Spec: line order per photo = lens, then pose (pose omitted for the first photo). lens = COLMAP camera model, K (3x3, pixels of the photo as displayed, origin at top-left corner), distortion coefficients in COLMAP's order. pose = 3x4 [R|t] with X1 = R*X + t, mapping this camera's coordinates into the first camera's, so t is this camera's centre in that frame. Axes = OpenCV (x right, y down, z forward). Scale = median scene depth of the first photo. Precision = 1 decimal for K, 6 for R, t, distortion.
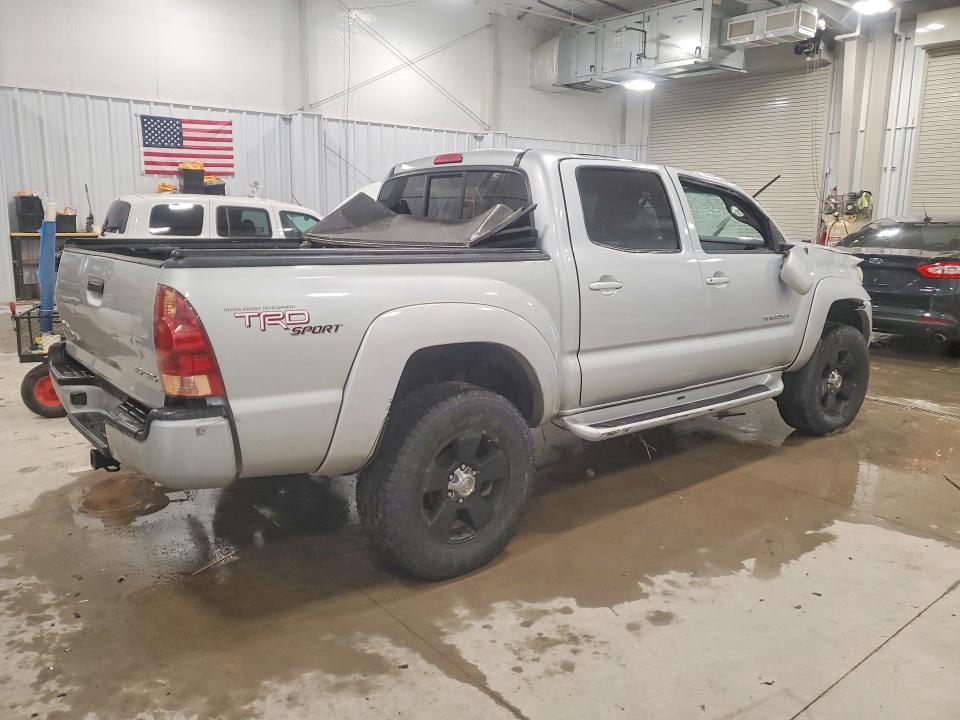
lens RADIAL K [[754.3, 0, 454.9], [0, 754.3, 359.0], [0, 0, 1]] dist [0.002668, 0.011283]
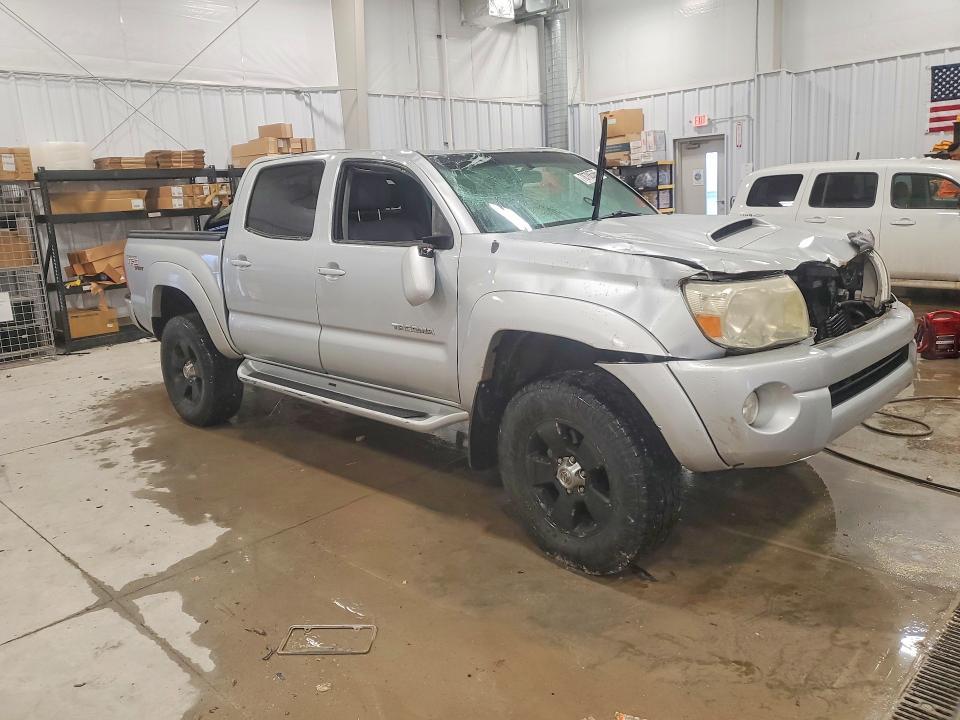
lens RADIAL K [[754.3, 0, 479.5], [0, 754.3, 356.0], [0, 0, 1]] dist [0.002668, 0.011283]
pose [[0.109985, 0.188820, -0.975833, 1.312441], [-0.136953, 0.975304, 0.173282, -0.189464], [0.984453, 0.114585, 0.133128, 1.068183]]
